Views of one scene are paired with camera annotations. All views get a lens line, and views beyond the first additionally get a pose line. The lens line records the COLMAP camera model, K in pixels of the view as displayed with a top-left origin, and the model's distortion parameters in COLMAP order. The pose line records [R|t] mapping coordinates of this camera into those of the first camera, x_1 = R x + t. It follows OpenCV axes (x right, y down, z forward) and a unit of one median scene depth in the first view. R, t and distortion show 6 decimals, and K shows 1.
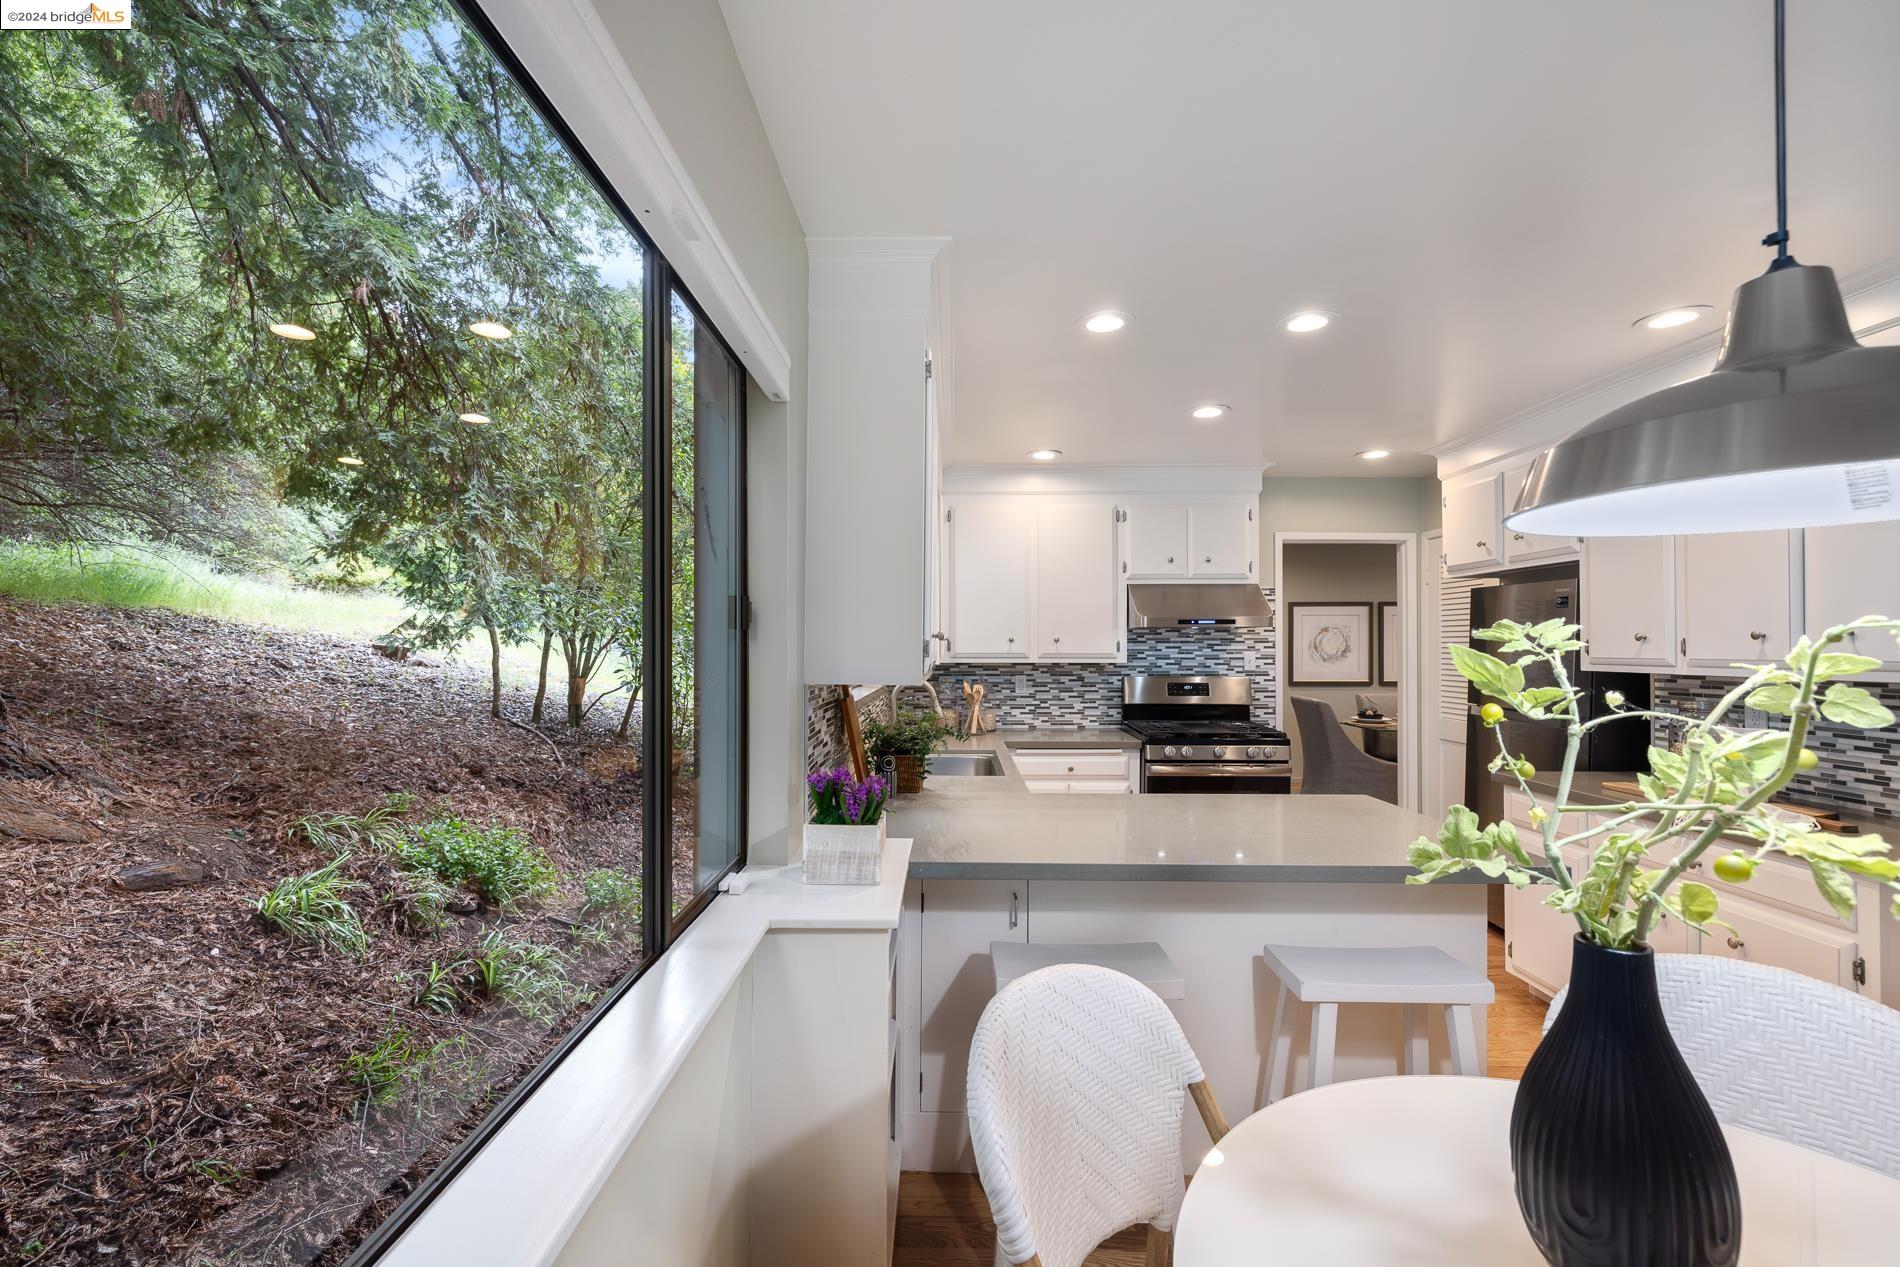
lens RADIAL K [[805.3, 0, 953.0], [0, 805.3, 638.3], [0, 0, 1]] dist [-0.000812, -0.000920]
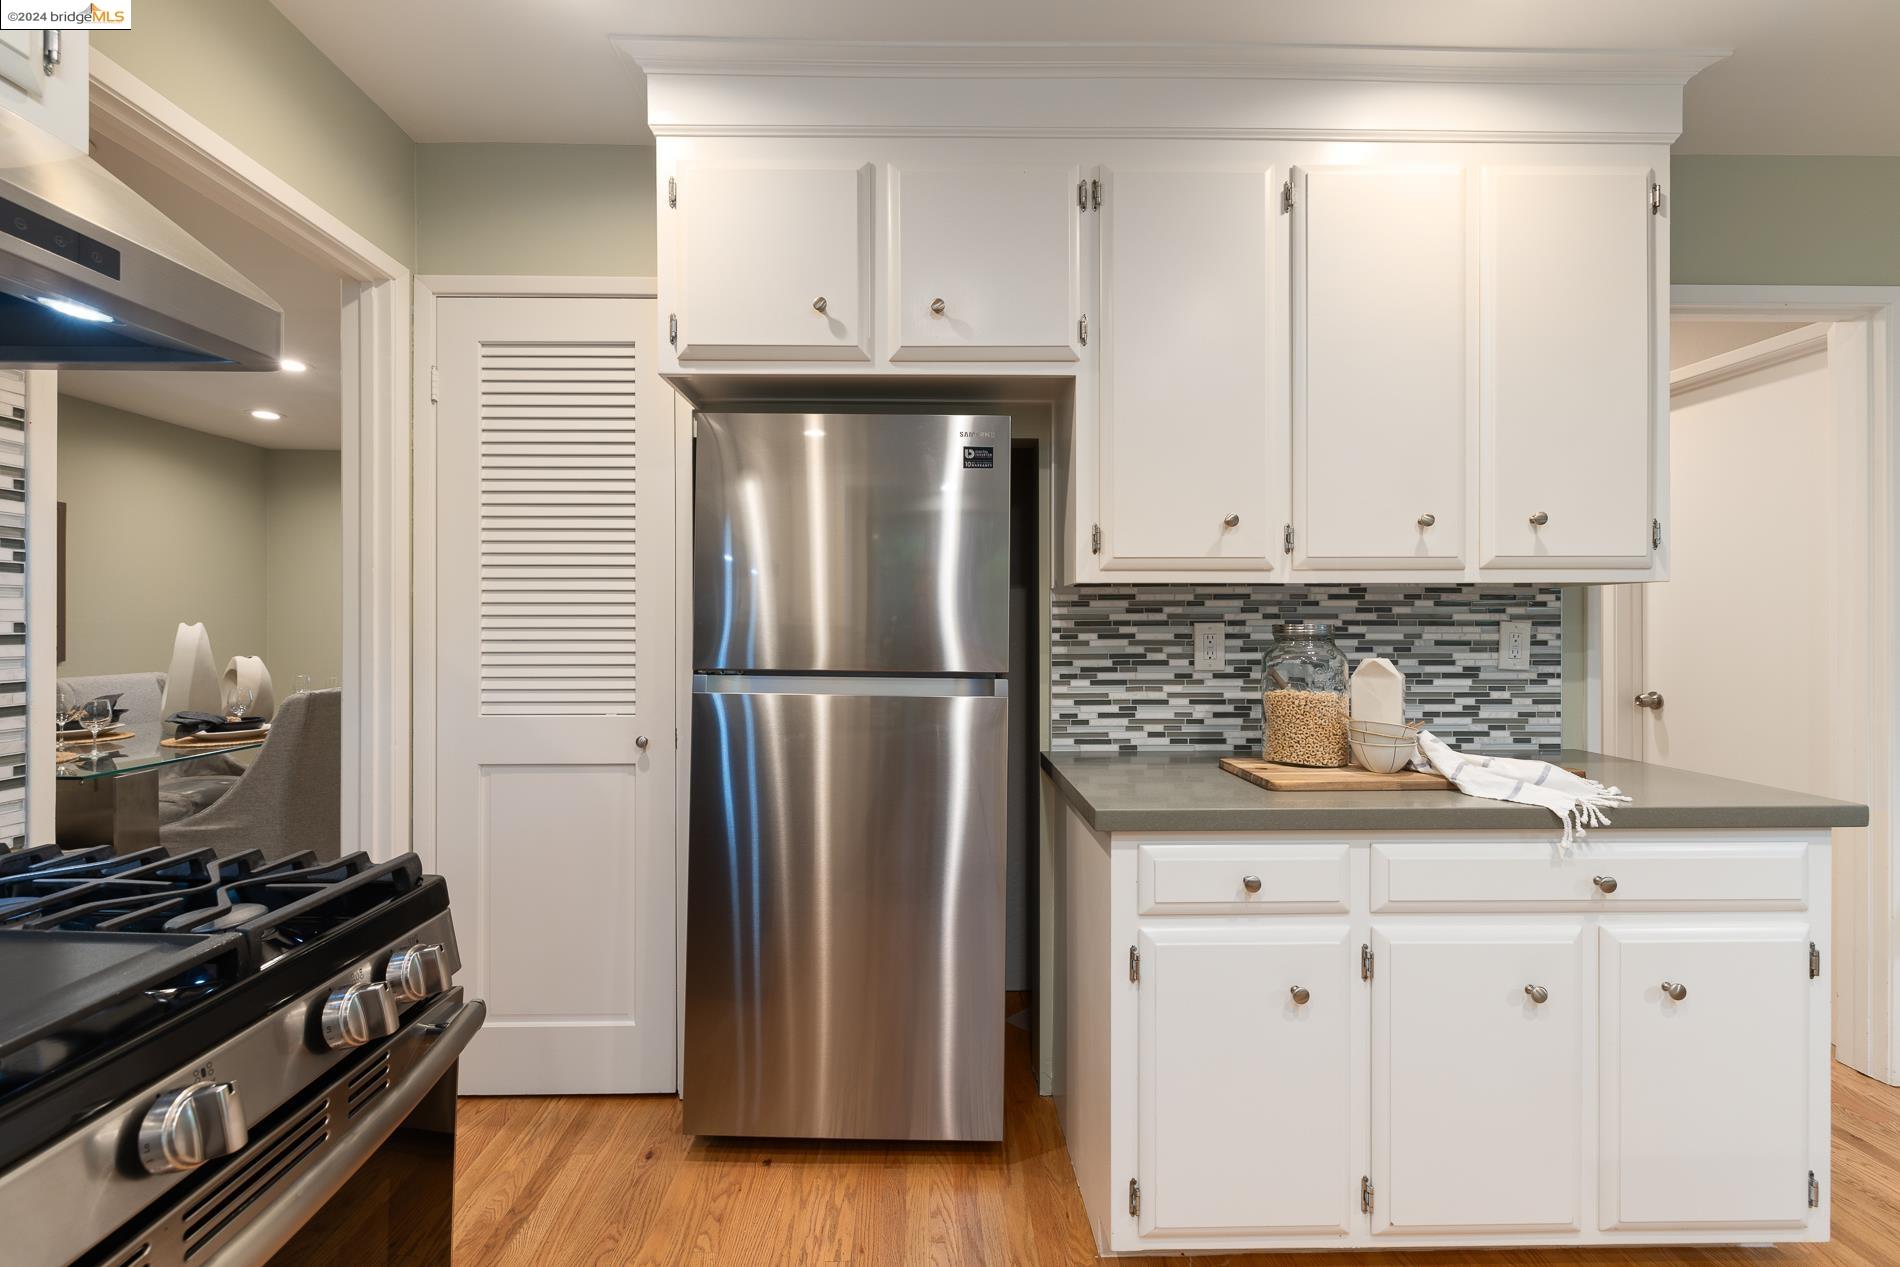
lens RADIAL K [[805.3, 0, 936.9], [0, 805.3, 624.0], [0, 0, 1]] dist [-0.000812, -0.000920]
pose [[-0.024897, -0.003779, 0.999683, 0.161200], [-0.006811, 0.999970, 0.003610, 0.045404], [-0.999667, -0.006719, -0.024922, 0.742846]]
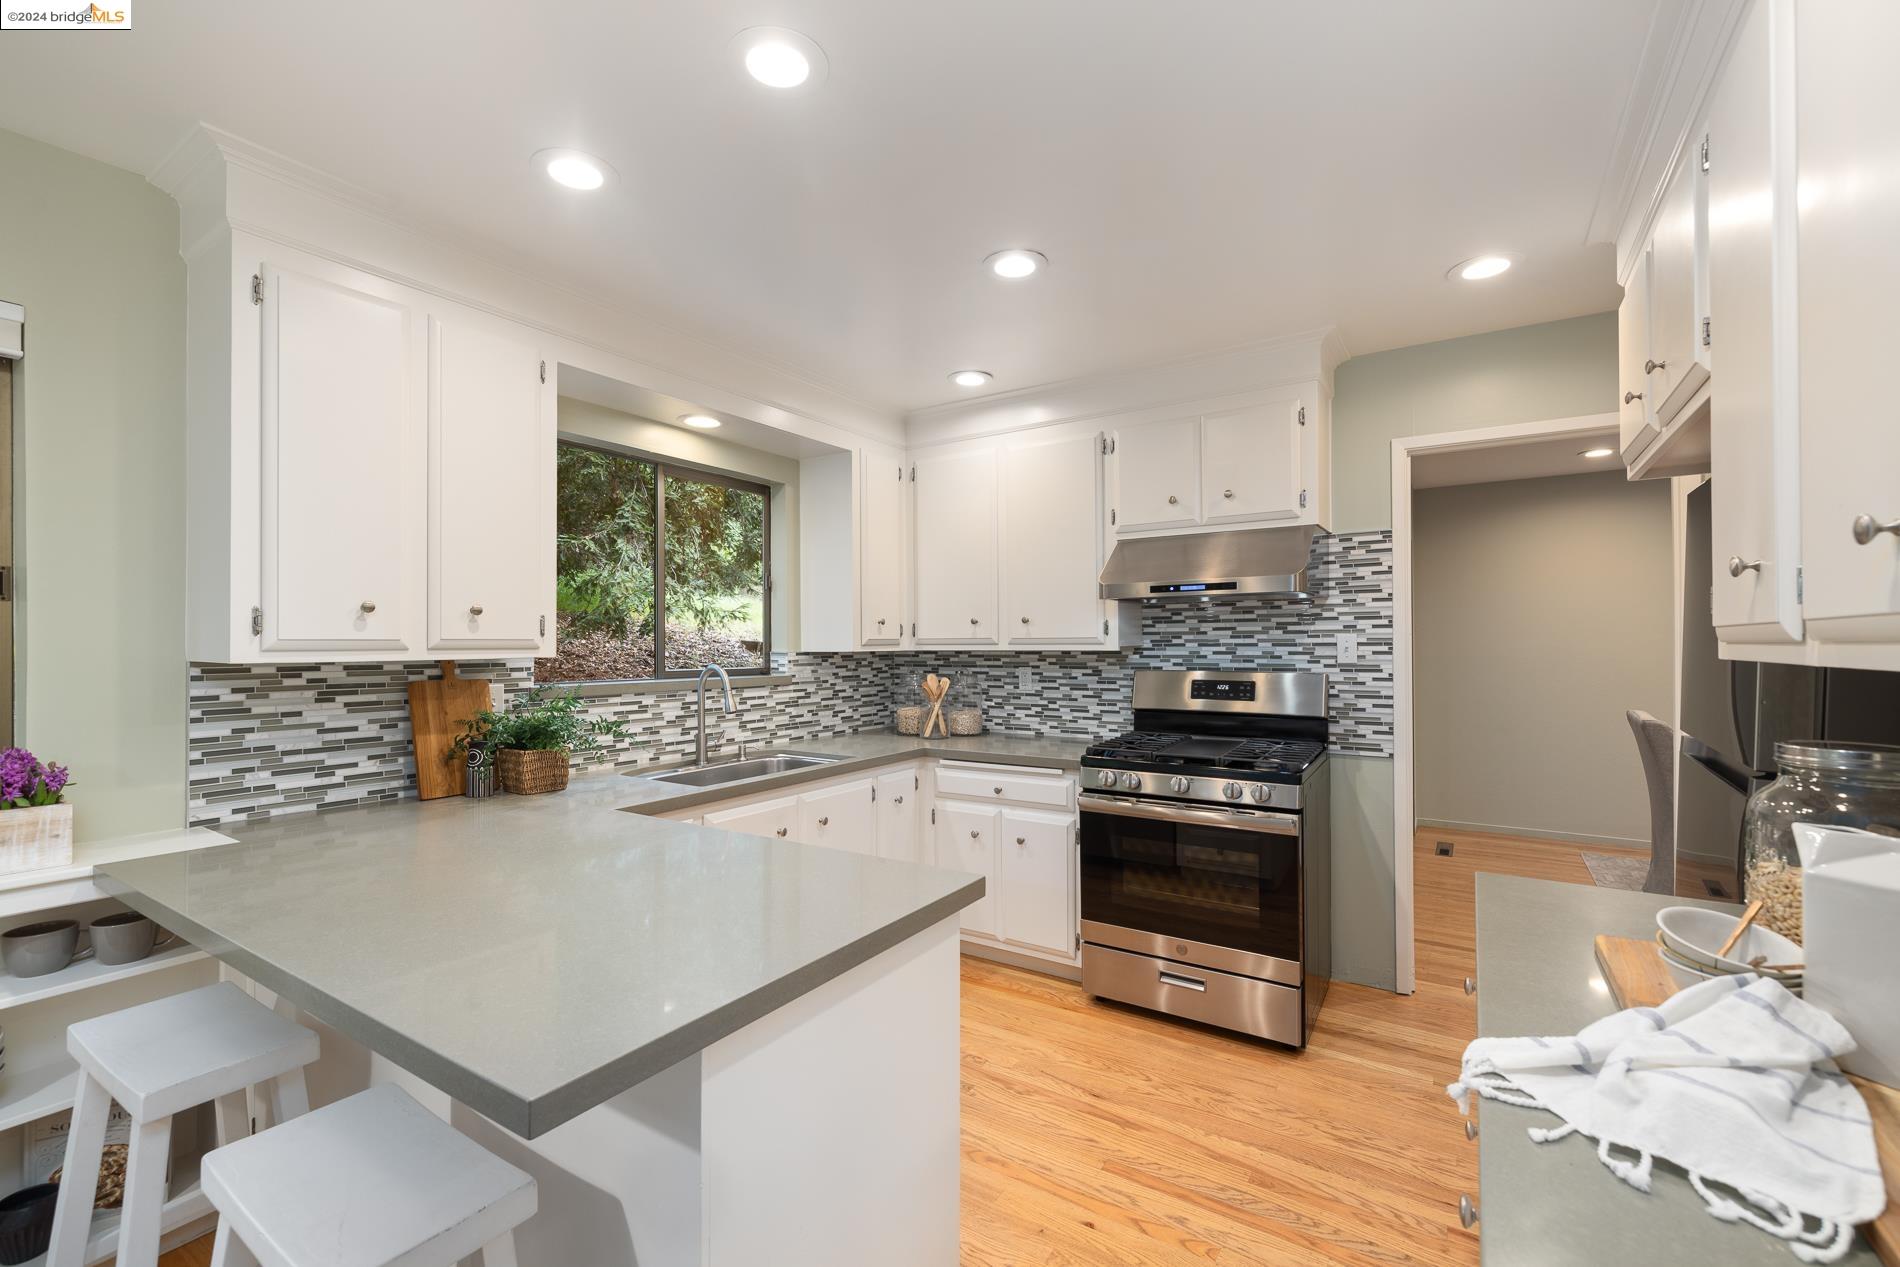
lens RADIAL K [[805.3, 0, 955.7], [0, 805.3, 636.4], [0, 0, 1]] dist [-0.000812, -0.000920]
pose [[0.844397, -0.010337, -0.535618, 0.448193], [0.008645, 0.999947, -0.005669, 0.019782], [0.535648, 0.000157, 0.844441, 0.300570]]
